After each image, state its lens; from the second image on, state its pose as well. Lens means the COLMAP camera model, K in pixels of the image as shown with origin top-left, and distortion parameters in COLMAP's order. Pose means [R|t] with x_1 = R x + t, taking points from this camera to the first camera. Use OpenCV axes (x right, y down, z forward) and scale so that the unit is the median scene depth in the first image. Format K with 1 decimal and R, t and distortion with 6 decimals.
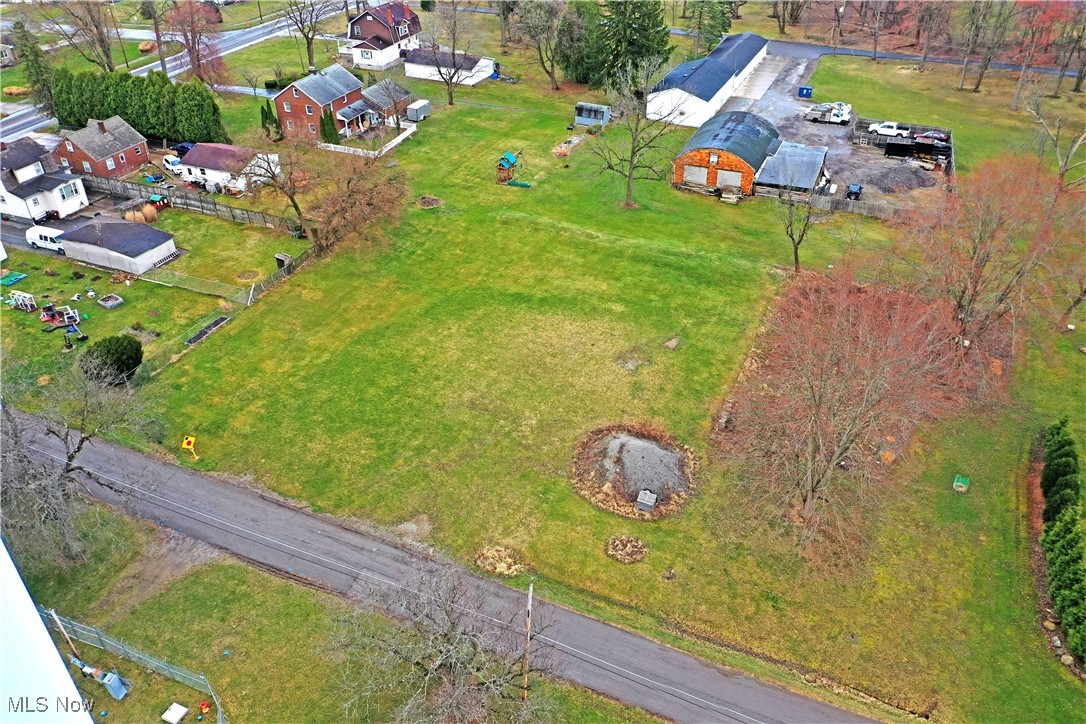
lens RADIAL K [[864.0, 0, 540.5], [0, 864.0, 359.7], [0, 0, 1]] dist [0.018810, -0.004611]
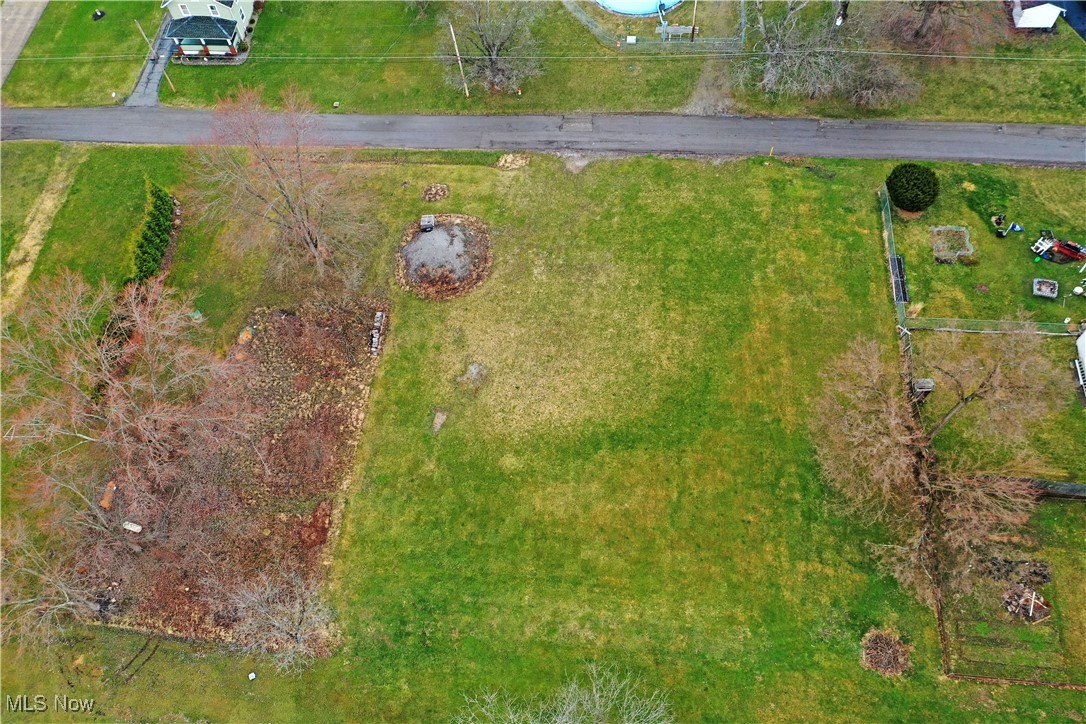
lens RADIAL K [[864.0, 0, 540.5], [0, 864.0, 359.7], [0, 0, 1]] dist [0.018810, -0.004611]
pose [[-0.947328, 0.303539, -0.102147, 0.097910], [-0.122505, -0.048750, 0.991270, -0.757697], [0.295909, 0.951571, 0.083367, 0.704536]]
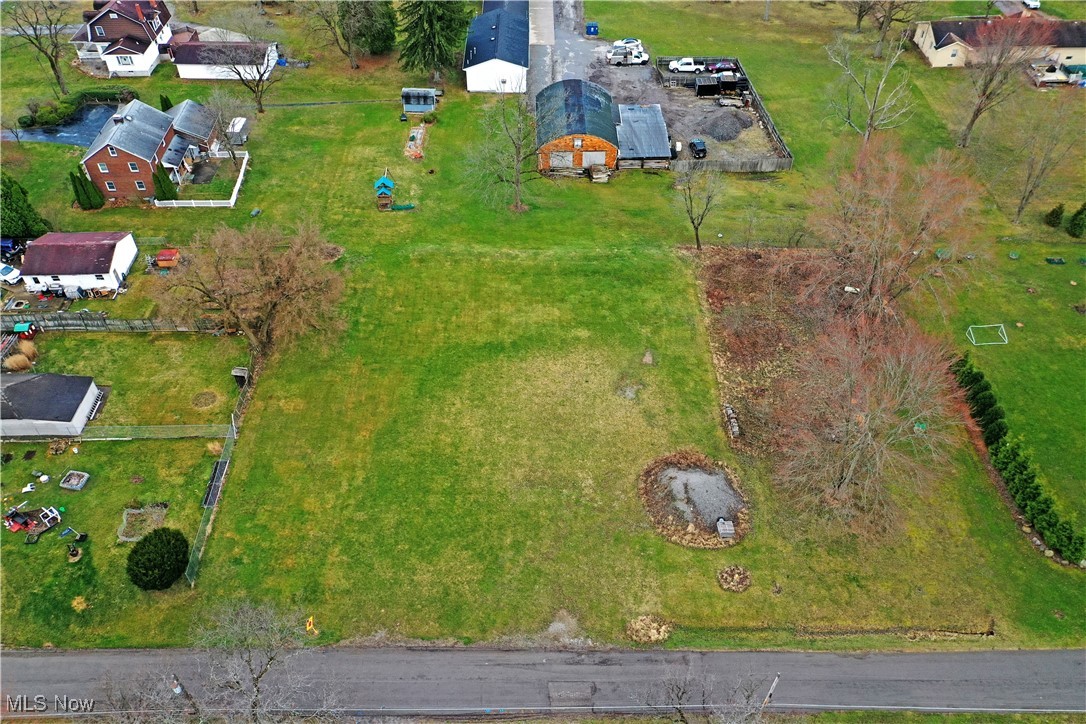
lens RADIAL K [[864.0, 0, 540.5], [0, 864.0, 359.7], [0, 0, 1]] dist [0.018810, -0.004611]
pose [[0.909406, -0.281991, 0.305713, -0.248894], [0.225451, 0.951921, 0.207407, -0.221219], [-0.349502, -0.119694, 0.929259, 0.009737]]
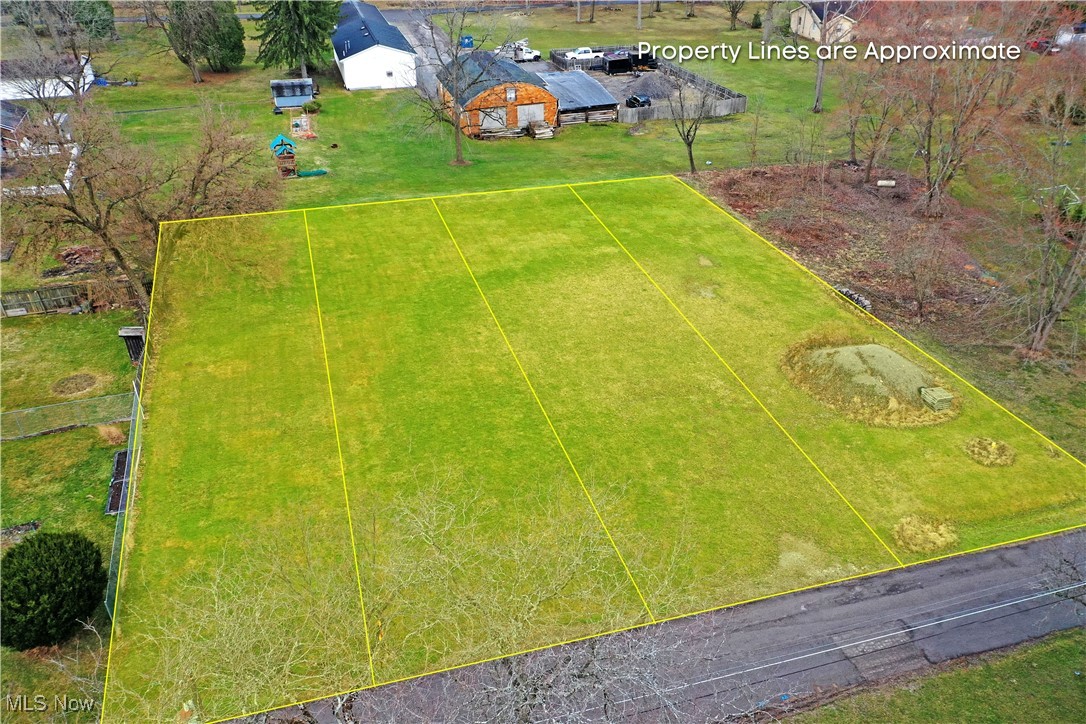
lens RADIAL K [[864.0, 0, 540.5], [0, 864.0, 359.7], [0, 0, 1]] dist [0.018810, -0.004611]
pose [[0.760464, -0.337878, 0.554556, -0.366691], [0.361924, 0.929571, 0.070059, -0.037289], [-0.539171, 0.147429, 0.829192, 0.321245]]
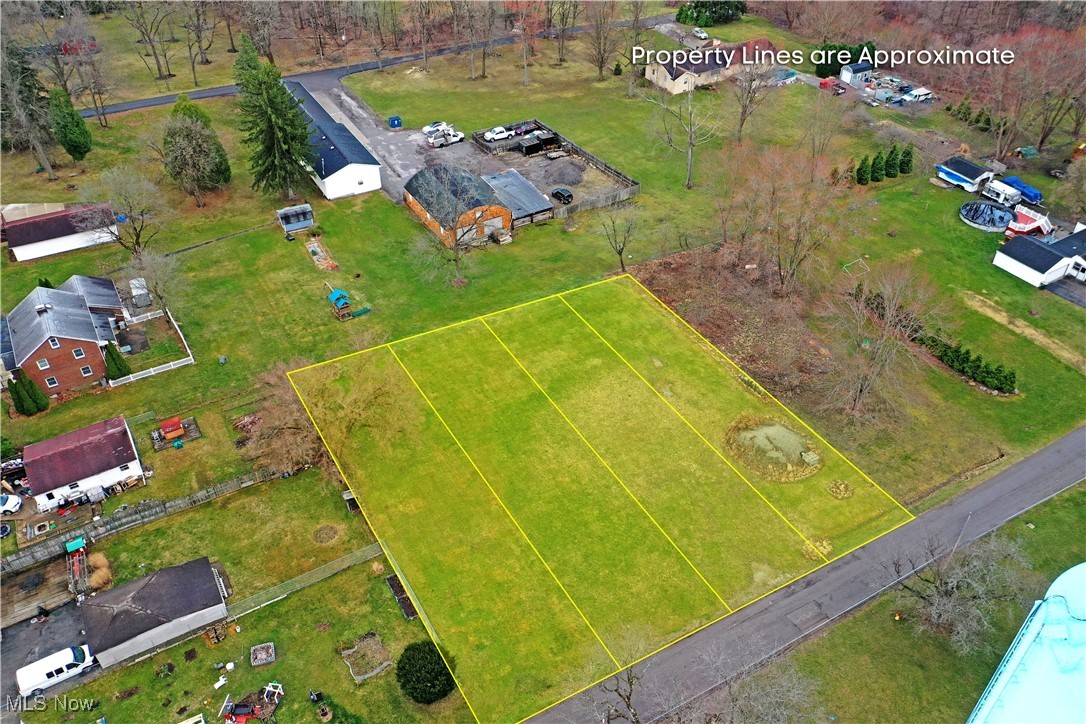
lens RADIAL K [[864.0, 0, 540.5], [0, 864.0, 359.7], [0, 0, 1]] dist [0.018810, -0.004611]
pose [[0.592226, -0.500723, 0.631304, -0.610374], [0.446581, 0.856107, 0.260089, -0.348446], [-0.670696, 0.127897, 0.730622, 0.130645]]
